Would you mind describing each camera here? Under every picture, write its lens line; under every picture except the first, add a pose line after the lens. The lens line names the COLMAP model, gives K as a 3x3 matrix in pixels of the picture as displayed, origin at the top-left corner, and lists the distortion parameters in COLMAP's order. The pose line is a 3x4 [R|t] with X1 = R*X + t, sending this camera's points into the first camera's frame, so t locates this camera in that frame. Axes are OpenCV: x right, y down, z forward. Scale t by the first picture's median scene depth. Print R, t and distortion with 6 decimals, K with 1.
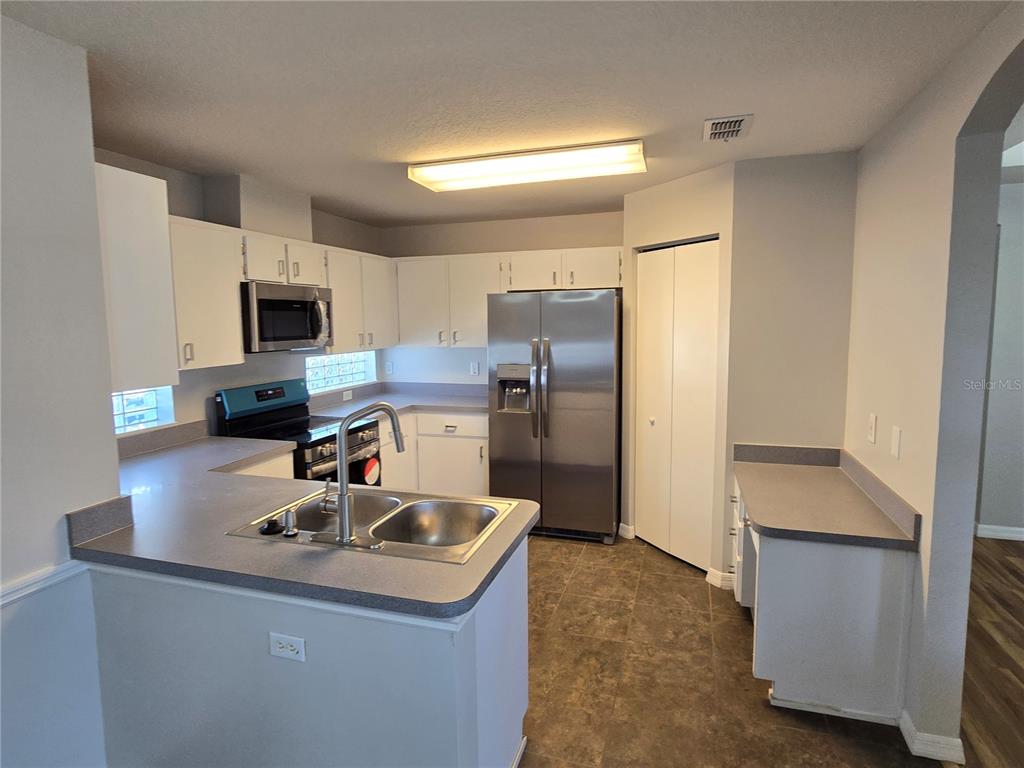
lens RADIAL K [[563.7, 0, 509.7], [0, 563.7, 382.4], [0, 0, 1]] dist [0.003908, -0.000583]
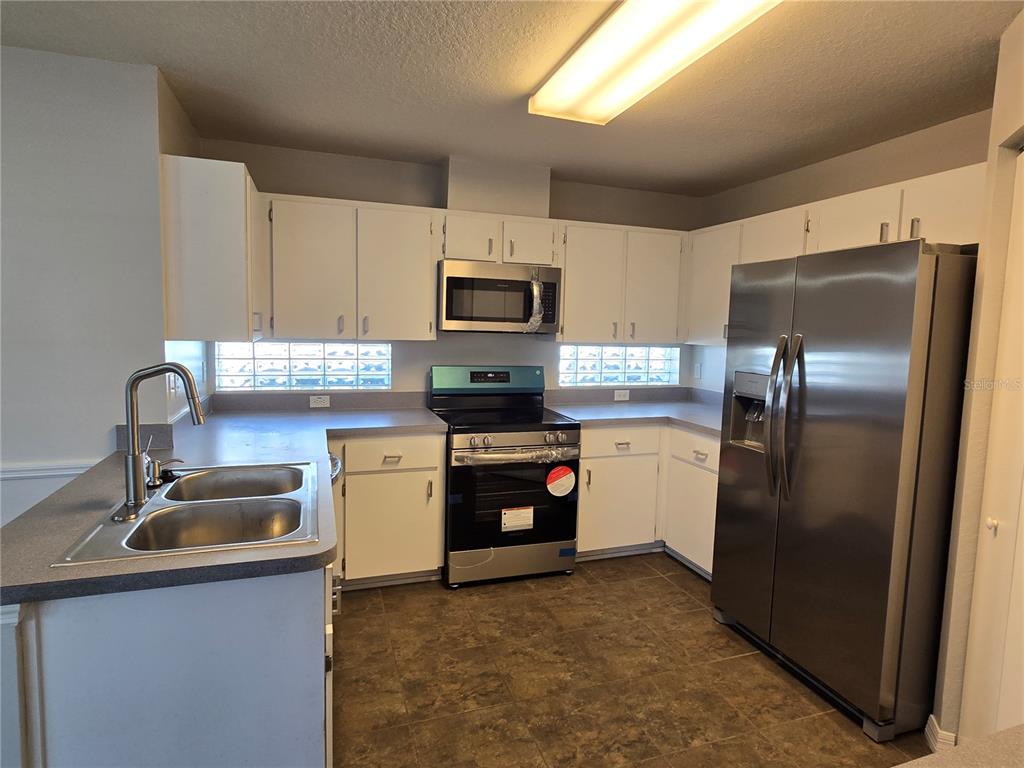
lens RADIAL K [[563.7, 0, 511.0], [0, 563.7, 379.5], [0, 0, 1]] dist [0.003908, -0.000583]
pose [[0.593320, 0.104789, -0.798117, 0.360430], [-0.121918, 0.991751, 0.039579, -0.017176], [0.795681, 0.073822, 0.601201, 0.406435]]
